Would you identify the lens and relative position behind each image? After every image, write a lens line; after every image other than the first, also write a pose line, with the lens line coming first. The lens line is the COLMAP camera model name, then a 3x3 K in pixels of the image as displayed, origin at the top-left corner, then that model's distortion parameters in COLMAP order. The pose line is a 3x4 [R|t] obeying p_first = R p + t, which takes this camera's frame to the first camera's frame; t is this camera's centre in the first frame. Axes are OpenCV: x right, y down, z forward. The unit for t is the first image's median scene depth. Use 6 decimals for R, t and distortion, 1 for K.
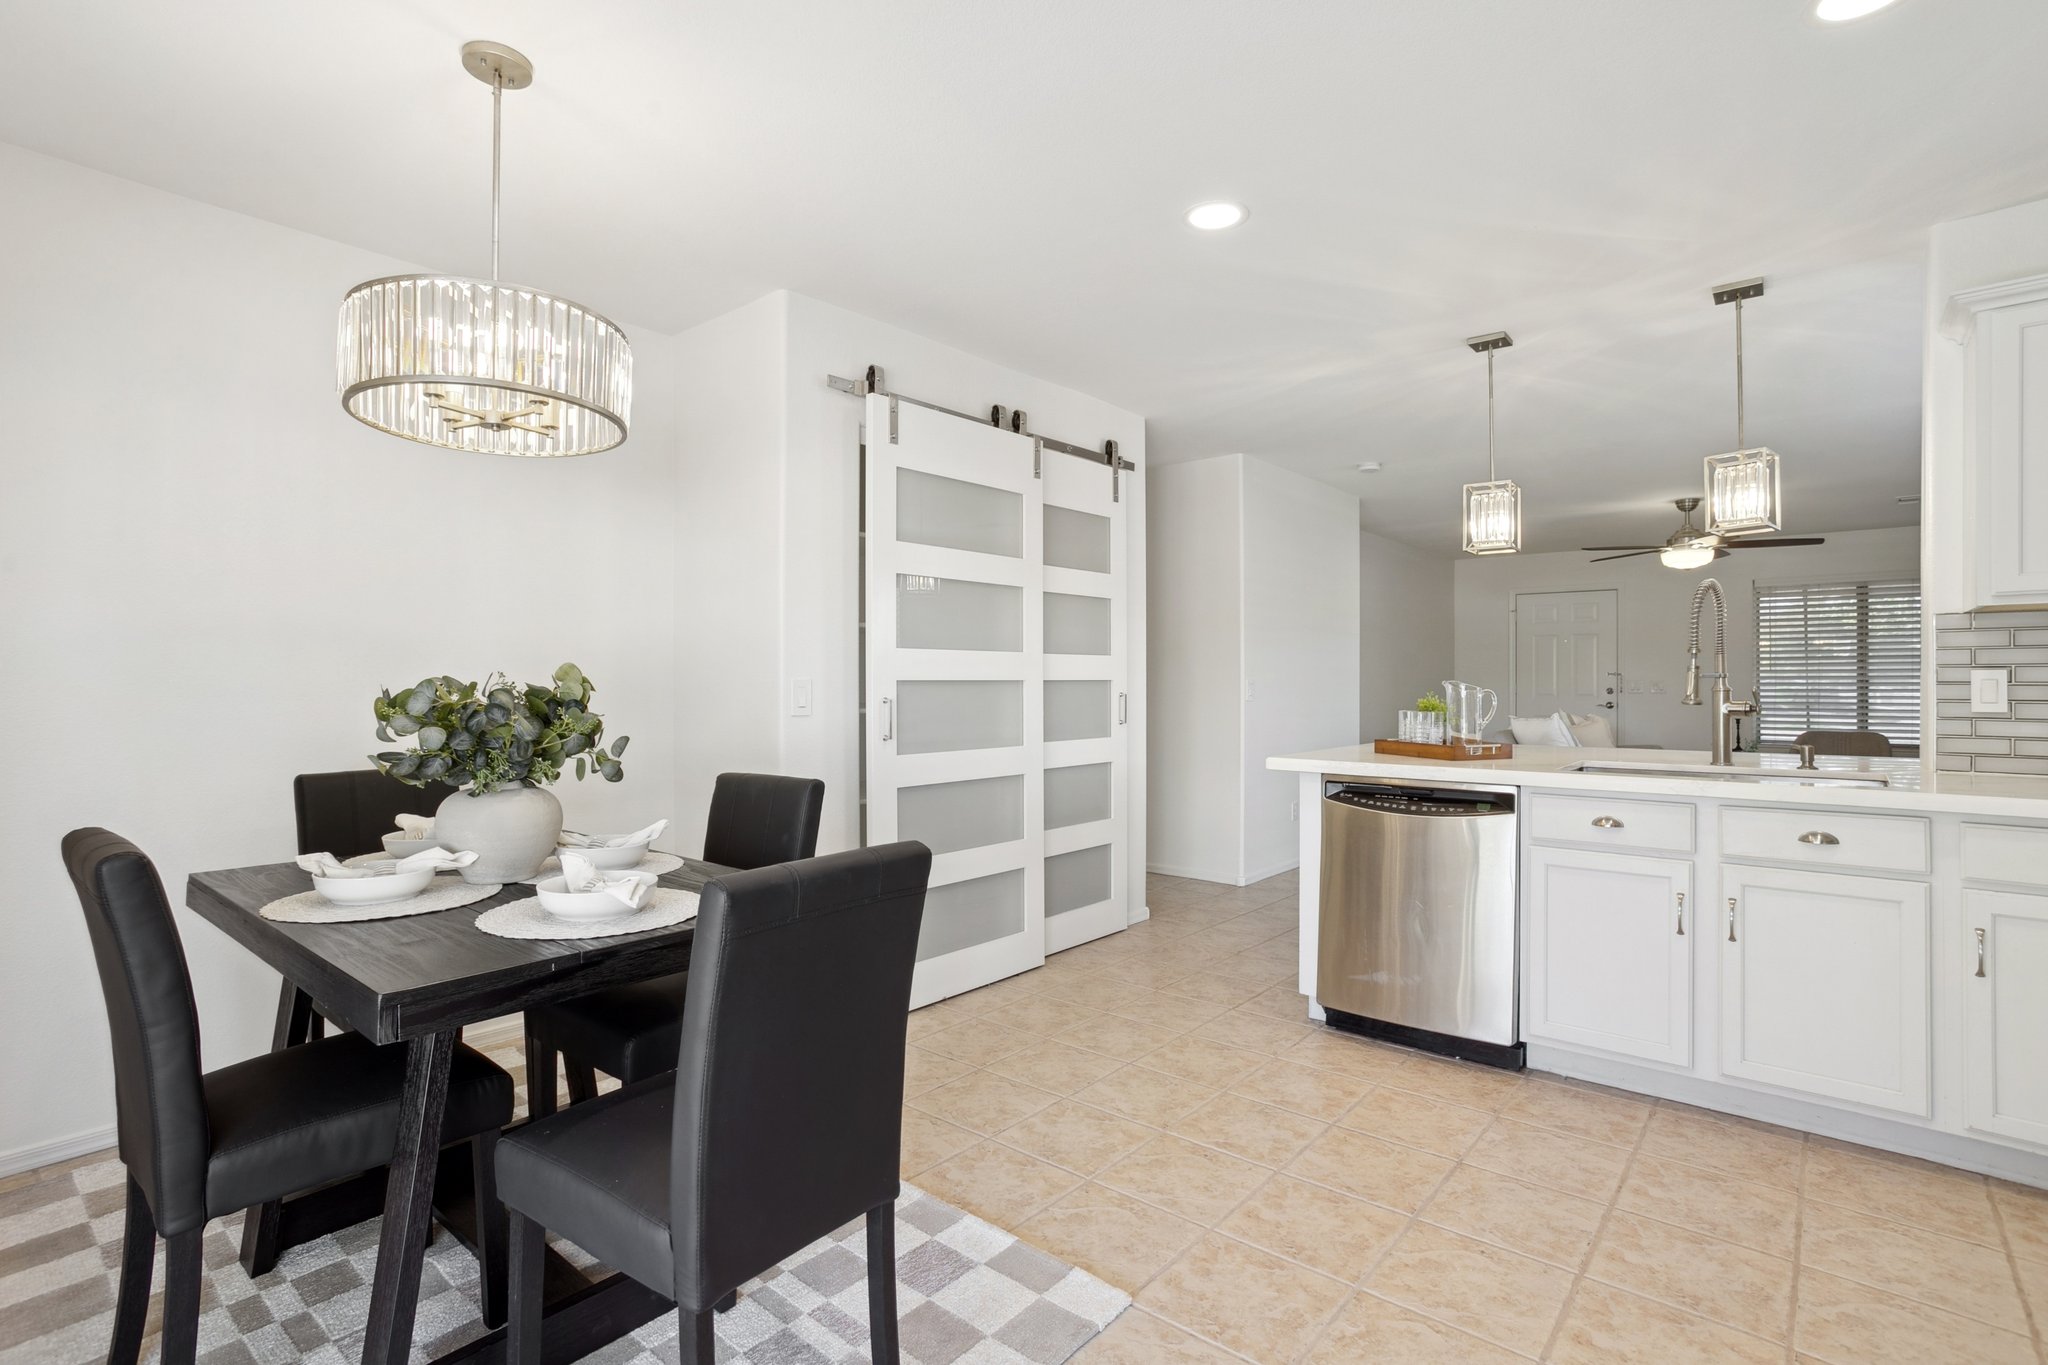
lens RADIAL K [[992.7, 0, 1024.0], [0, 992.7, 682.5], [0, 0, 1]] dist [0.003488, 0.000358]
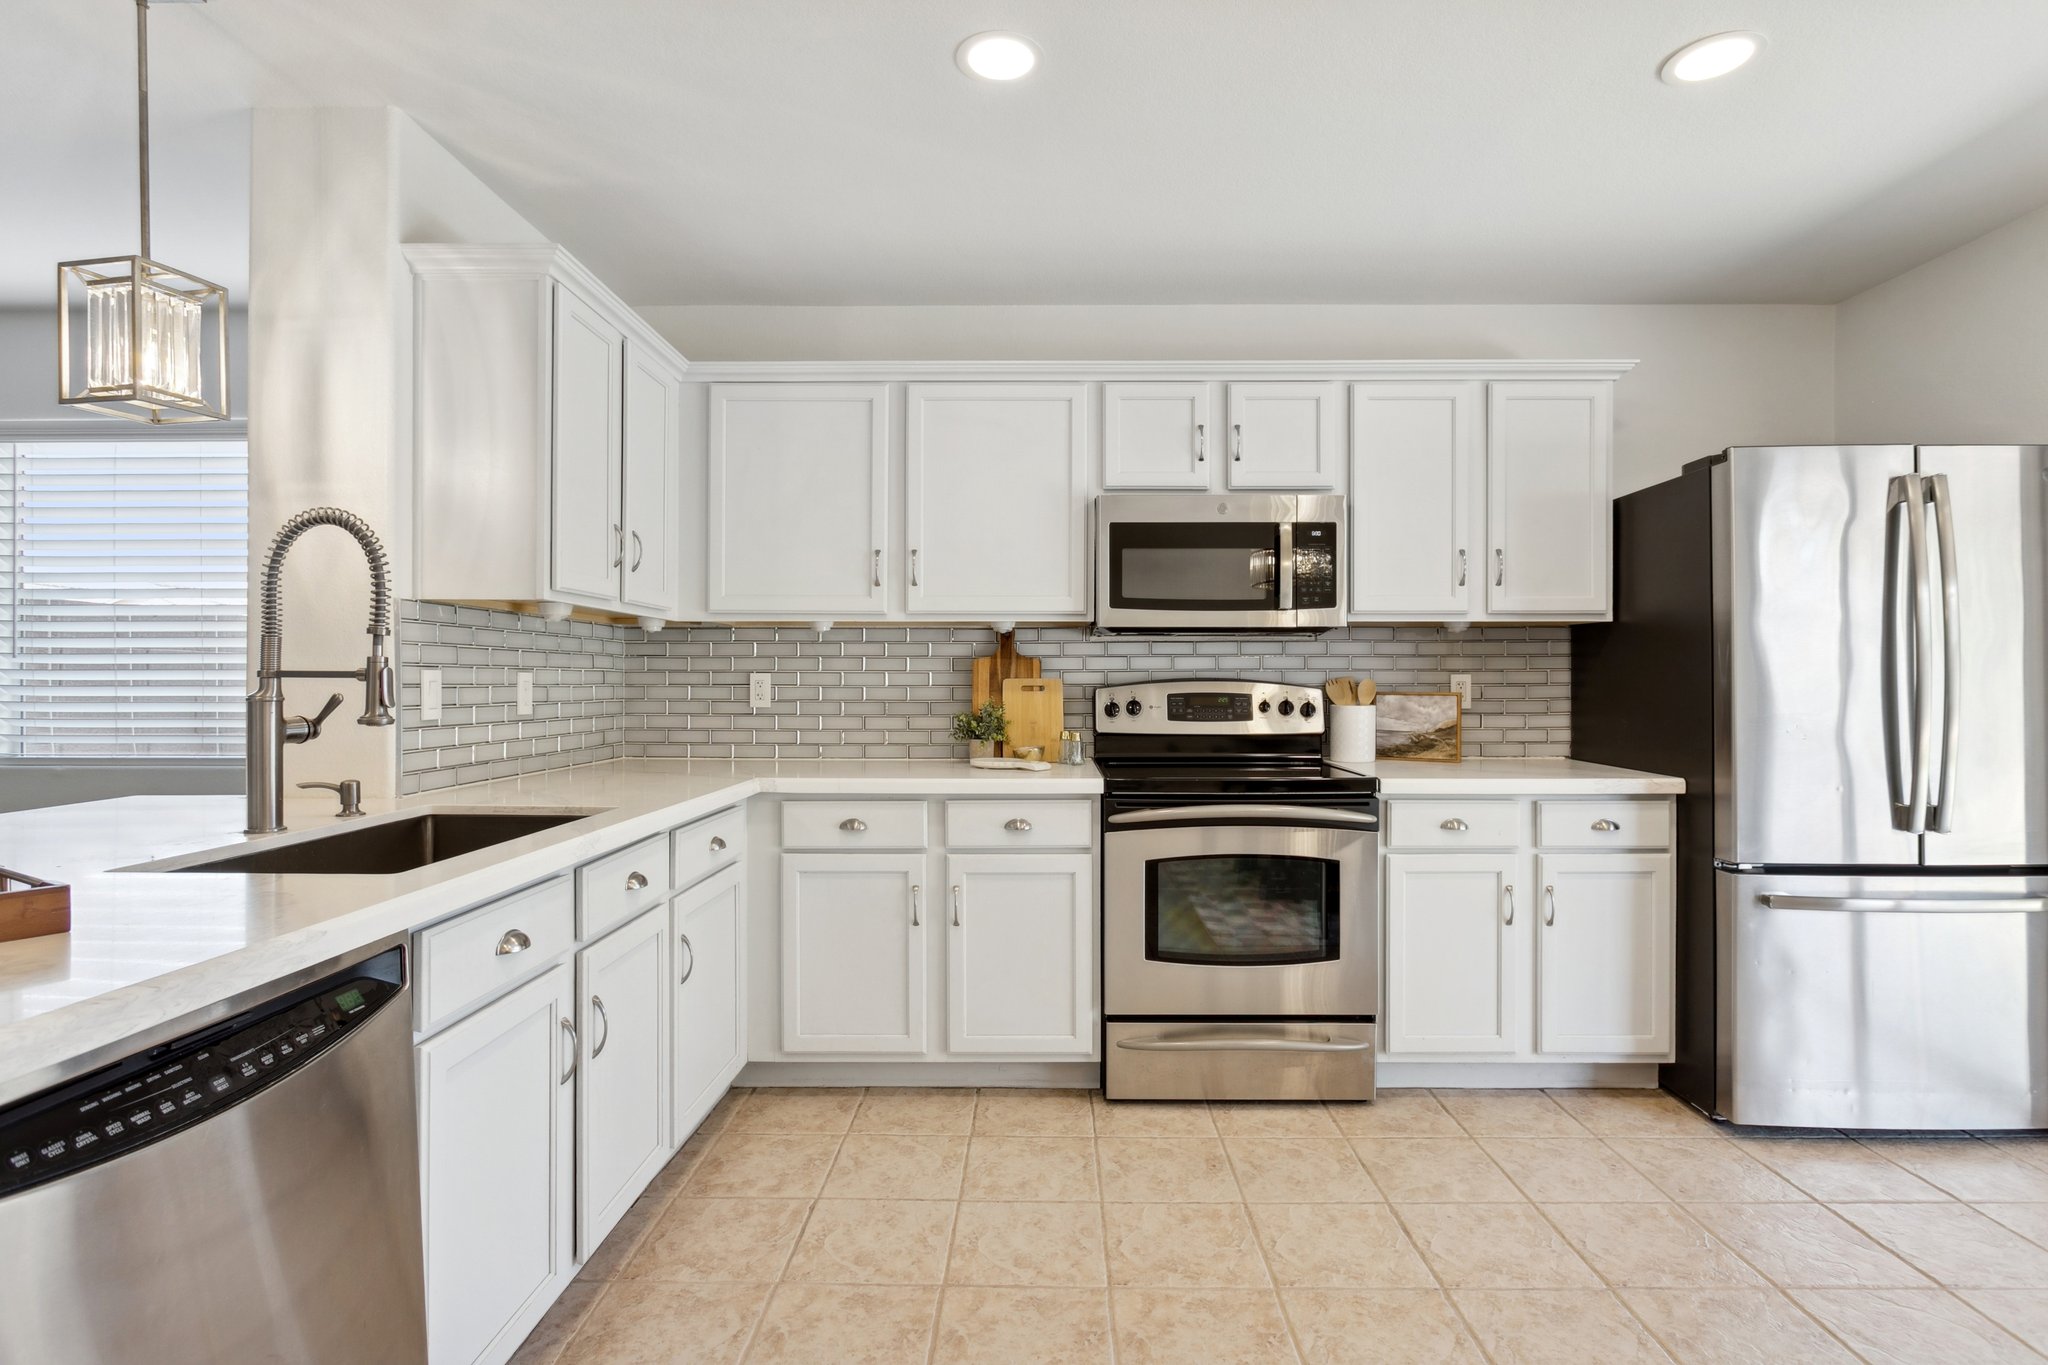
lens RADIAL K [[1031.9, 0, 1024.0], [0, 1031.9, 682.5], [0, 0, 1]] dist [-0.004830, -0.000302]
pose [[-0.640384, -0.001219, 0.768054, -0.037327], [-0.000214, 0.999999, 0.001409, -0.003757], [-0.768055, 0.000737, -0.640384, 1.410286]]
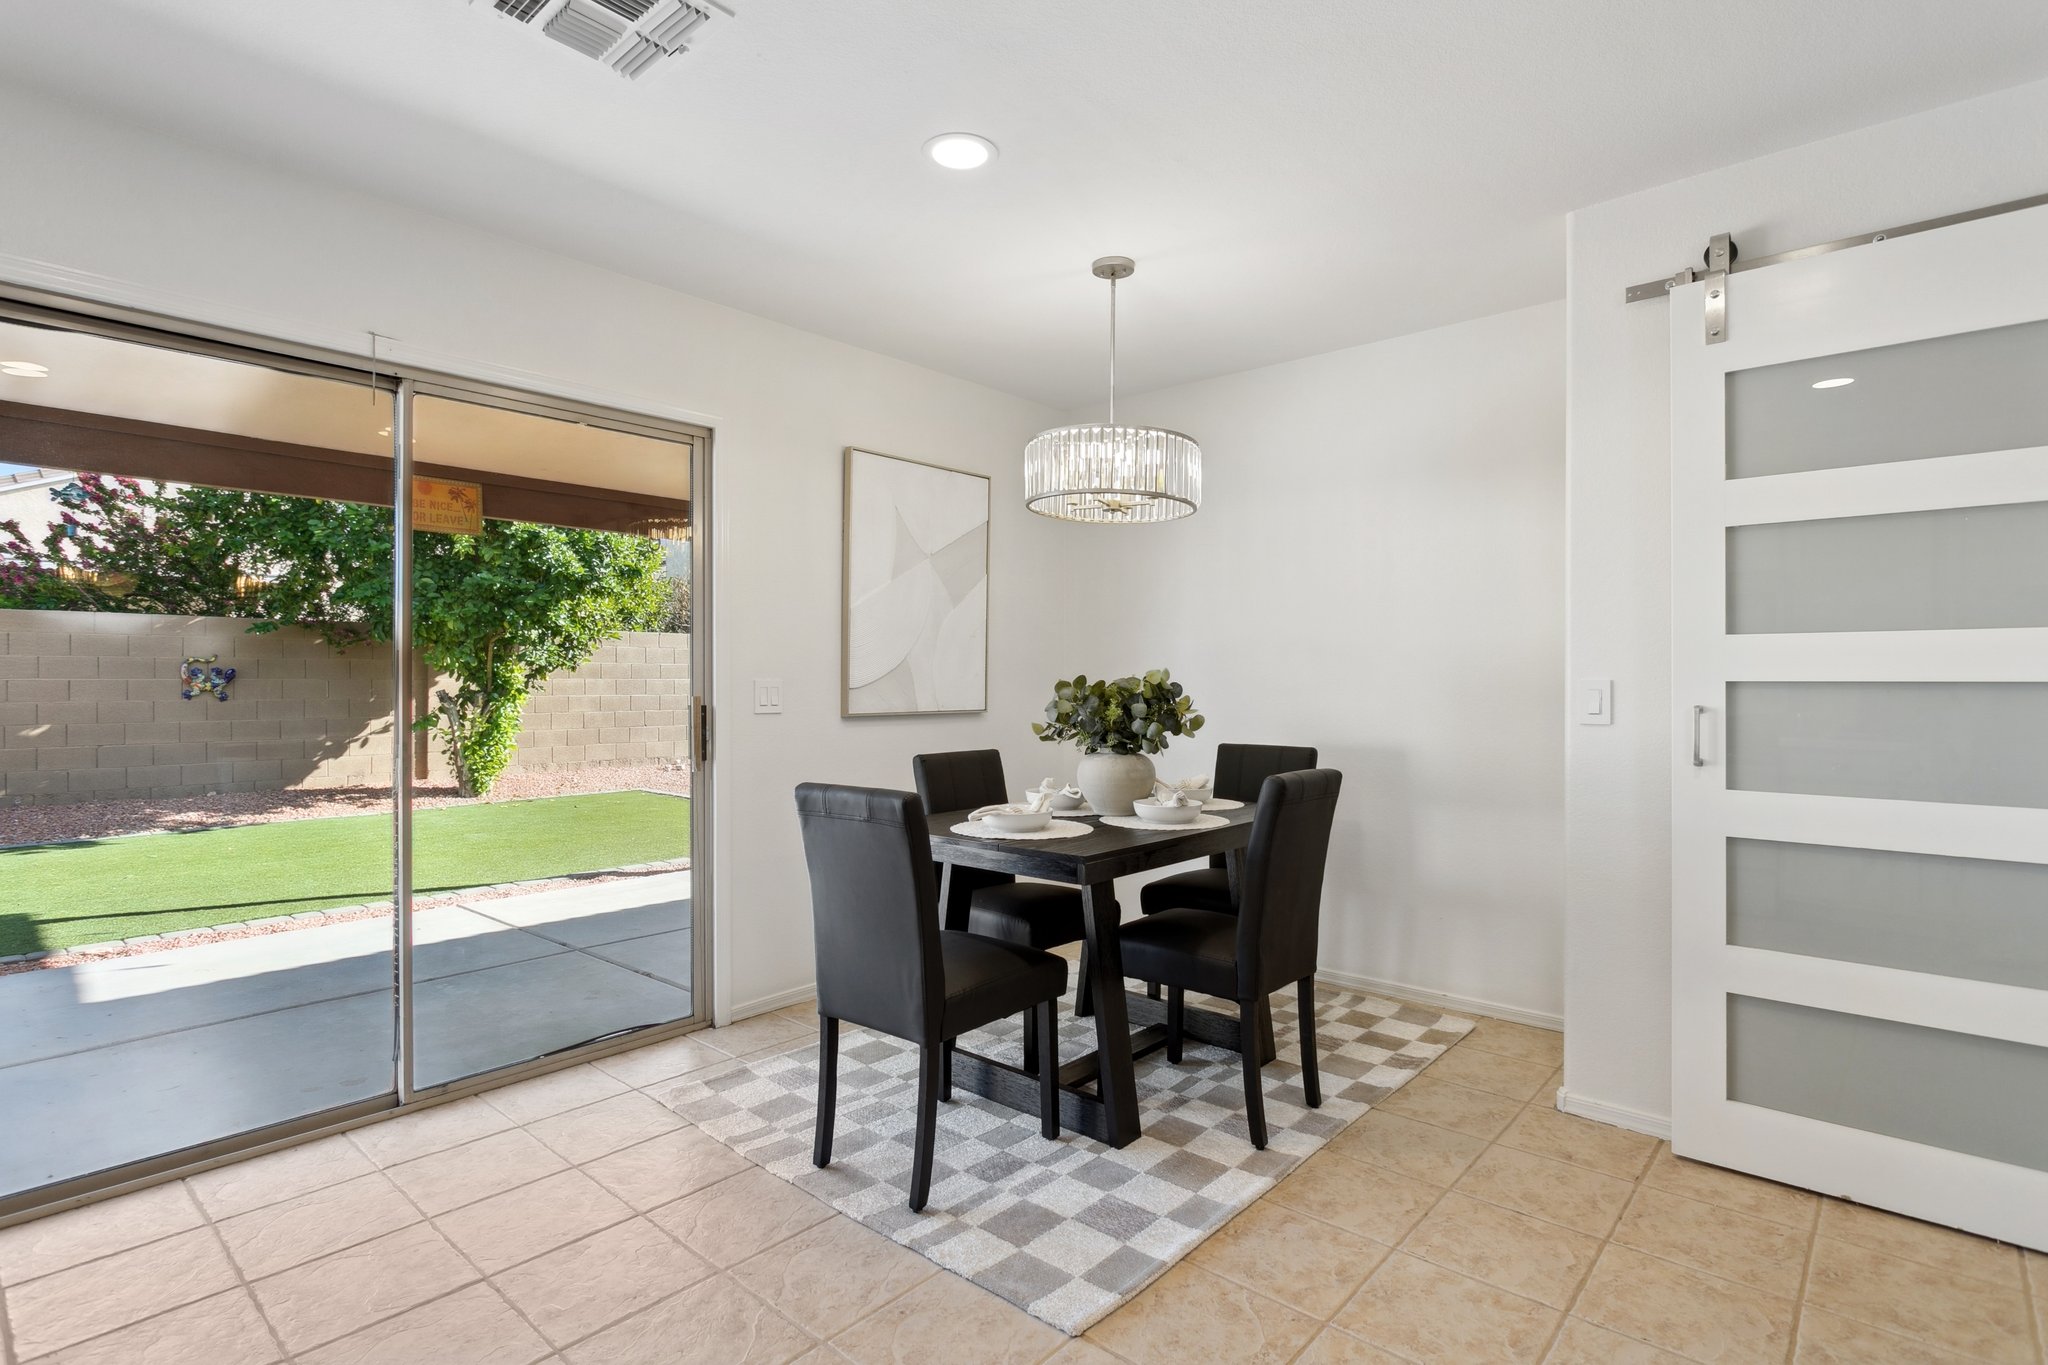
lens RADIAL K [[999.6, 0, 1024.0], [0, 999.6, 682.5], [0, 0, 1]] dist [0.001090, -0.000062]
pose [[-0.018036, -0.001274, -0.999837, 0.873953], [-0.002785, 0.999995, -0.001224, -0.000043], [0.999833, 0.002763, -0.018039, 0.794383]]
